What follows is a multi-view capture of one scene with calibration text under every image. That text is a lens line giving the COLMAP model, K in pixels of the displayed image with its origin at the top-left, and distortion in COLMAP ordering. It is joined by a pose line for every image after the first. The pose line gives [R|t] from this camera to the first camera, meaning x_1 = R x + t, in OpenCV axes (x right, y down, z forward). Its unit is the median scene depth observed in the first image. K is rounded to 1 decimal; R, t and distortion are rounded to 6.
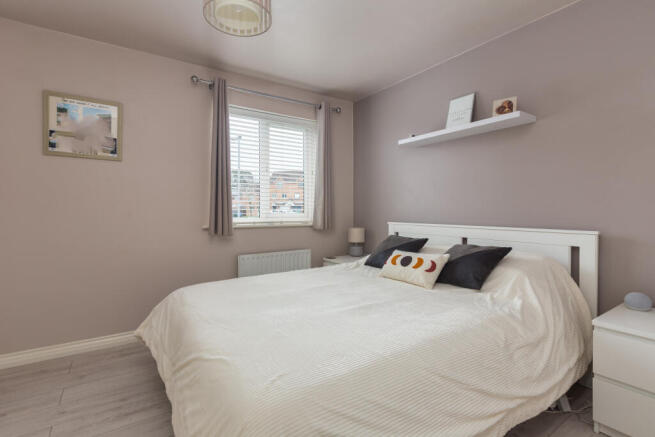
lens RADIAL K [[302.5, 0, 324.5], [0, 302.5, 211.4], [0, 0, 1]] dist [0.001009, 0.000272]
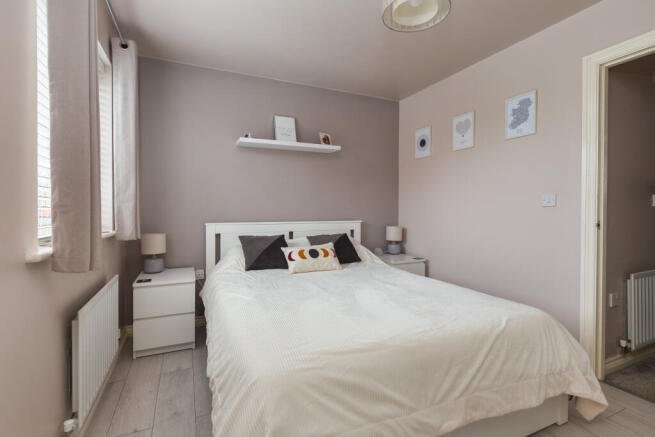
lens RADIAL K [[302.5, 0, 324.5], [0, 302.5, 211.4], [0, 0, 1]] dist [0.001009, 0.000272]
pose [[0.180018, -0.018179, 0.983495, -0.775689], [-0.008808, 0.999759, 0.020092, -0.022845], [-0.983624, -0.012280, 0.179814, 0.652217]]
